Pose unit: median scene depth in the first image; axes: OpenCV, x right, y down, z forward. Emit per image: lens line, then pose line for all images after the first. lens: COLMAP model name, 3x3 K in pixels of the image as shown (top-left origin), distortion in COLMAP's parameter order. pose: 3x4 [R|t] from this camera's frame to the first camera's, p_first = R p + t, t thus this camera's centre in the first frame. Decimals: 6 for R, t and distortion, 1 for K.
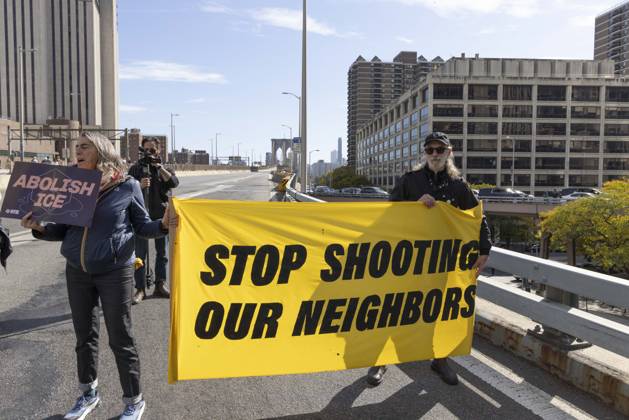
lens RADIAL K [[418.4, 0, 315.4], [0, 418.4, 200.4], [0, 0, 1]] dist [-0.003199, -0.007556]
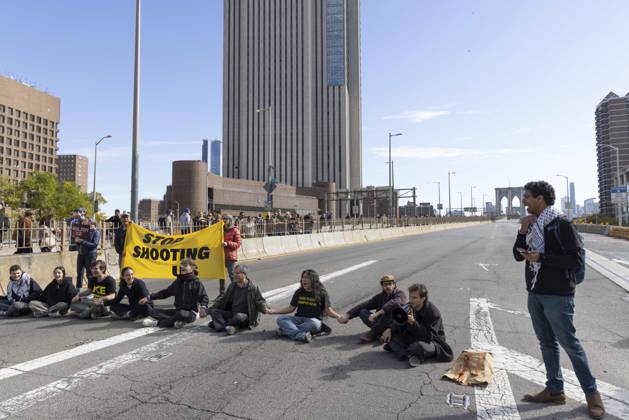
lens RADIAL K [[407.6, 0, 316.3], [0, 407.6, 209.8], [0, 0, 1]] dist [0.001702, -0.013520]
pose [[0.883127, -0.029861, -0.468183, -0.101060], [-0.016889, 0.995302, -0.095339, 0.002450], [0.468831, 0.092103, 0.878473, -0.084010]]
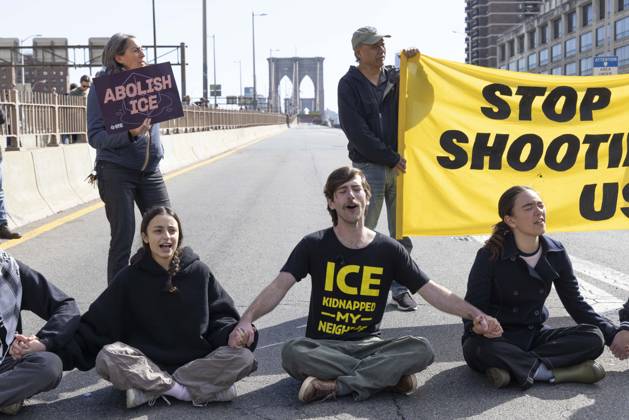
lens RADIAL K [[920.5, 0, 315.3], [0, 920.5, 213.2], [0, 0, 1]] dist [0.035238, 0.000000]
pose [[0.999868, -0.015958, -0.002974, -0.179085], [0.016024, 0.999589, 0.023757, 0.006086], [0.002593, -0.023802, 0.999713, -0.082534]]
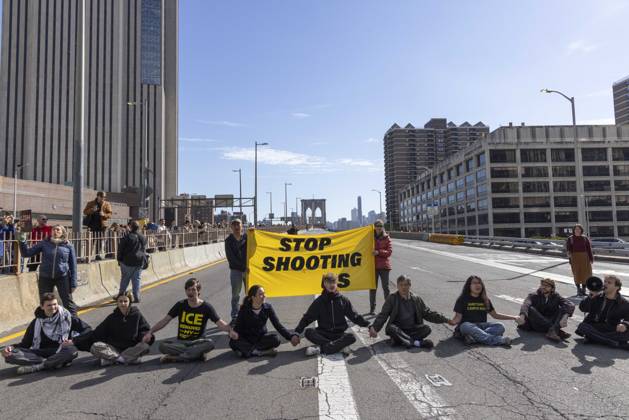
lens RADIAL K [[407.6, 0, 315.7], [0, 407.6, 210.4], [0, 0, 1]] dist [0.001702, -0.013520]
pose [[0.999458, -0.025979, -0.020223, -0.162392], [0.023471, 0.993012, -0.115659, 0.003186], [0.023086, 0.115122, 0.993083, -0.092728]]
